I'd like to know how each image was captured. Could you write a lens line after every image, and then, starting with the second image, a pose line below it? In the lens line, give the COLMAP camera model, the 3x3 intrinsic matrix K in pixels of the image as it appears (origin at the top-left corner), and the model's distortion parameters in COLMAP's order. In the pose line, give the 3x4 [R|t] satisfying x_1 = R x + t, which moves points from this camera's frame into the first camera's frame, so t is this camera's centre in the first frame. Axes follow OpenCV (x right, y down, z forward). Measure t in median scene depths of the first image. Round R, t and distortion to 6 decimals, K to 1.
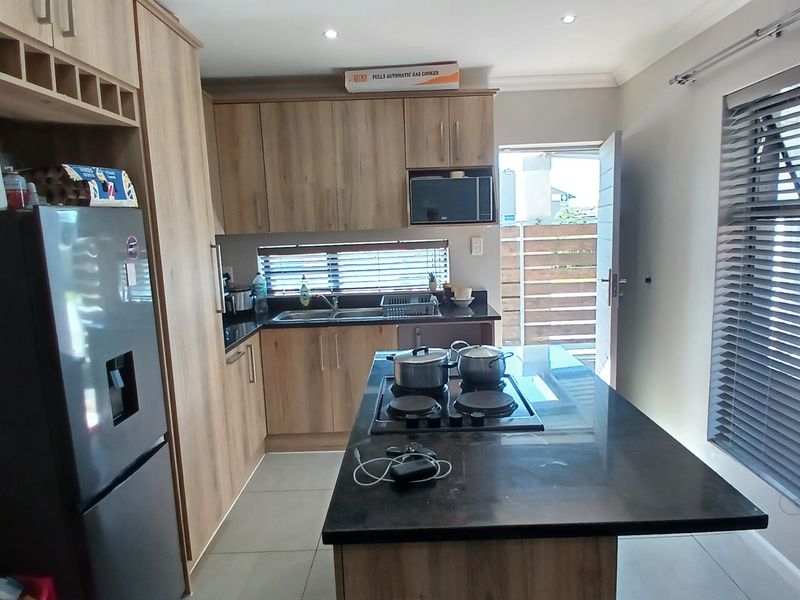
lens RADIAL K [[537.6, 0, 411.9], [0, 537.6, 318.4], [0, 0, 1]] dist [0.029548, -0.049745]
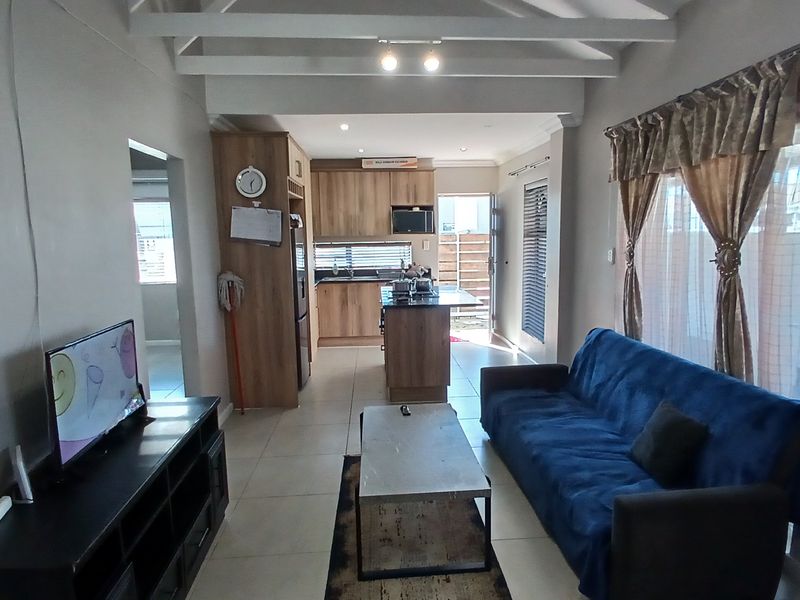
lens RADIAL K [[537.6, 0, 414.9], [0, 537.6, 310.7], [0, 0, 1]] dist [0.029548, -0.049745]
pose [[0.996792, 0.011530, 0.079196, -0.075109], [-0.009899, 0.999731, -0.020957, 0.154852], [-0.079417, 0.020106, 0.996639, -0.999970]]
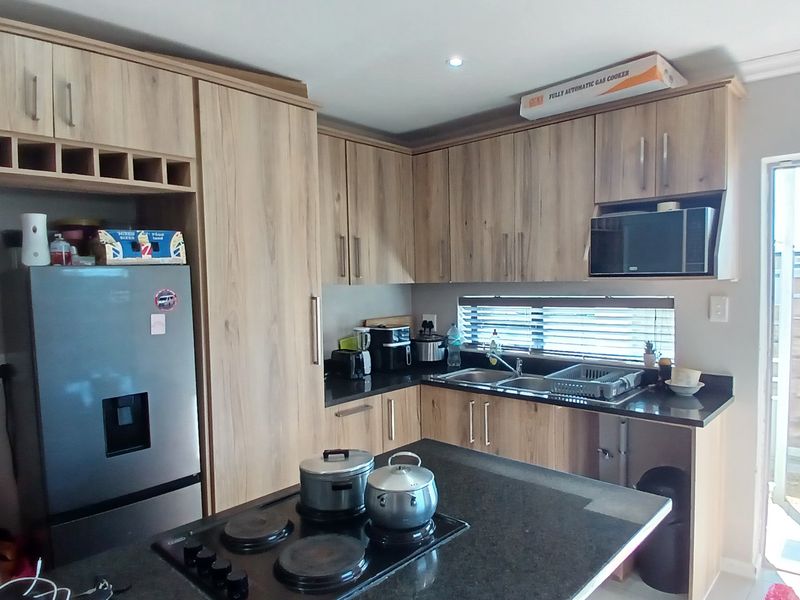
lens RADIAL K [[537.6, 0, 417.8], [0, 537.6, 315.8], [0, 0, 1]] dist [0.029548, -0.049745]
pose [[0.737173, 0.066701, -0.672404, 0.329551], [-0.117827, 0.992559, -0.030717, -0.067584], [0.665351, 0.101871, 0.739547, 0.283610]]
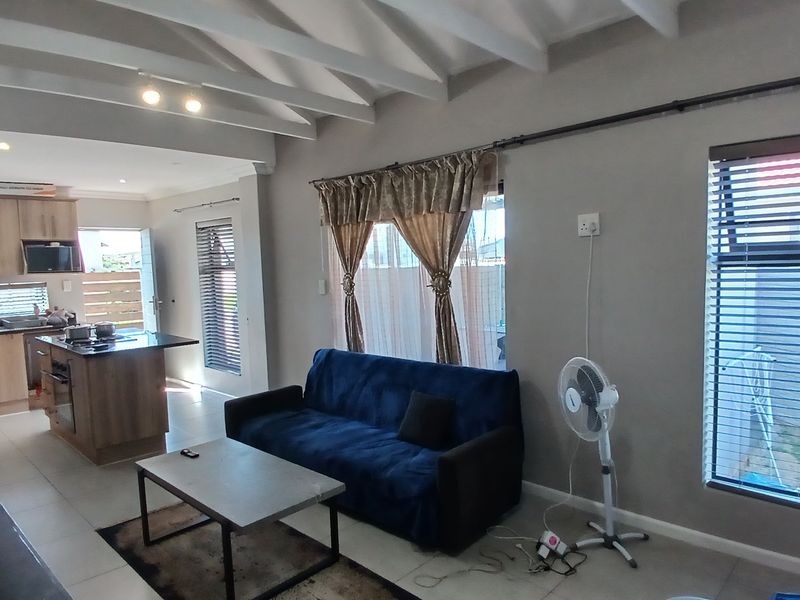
lens RADIAL K [[537.6, 0, 414.2], [0, 537.6, 311.4], [0, 0, 1]] dist [0.029548, -0.049745]
pose [[0.684332, -0.047692, 0.727610, -0.395417], [0.118495, 0.991868, -0.046434, 0.160176], [-0.719478, 0.117994, 0.684418, -0.976148]]
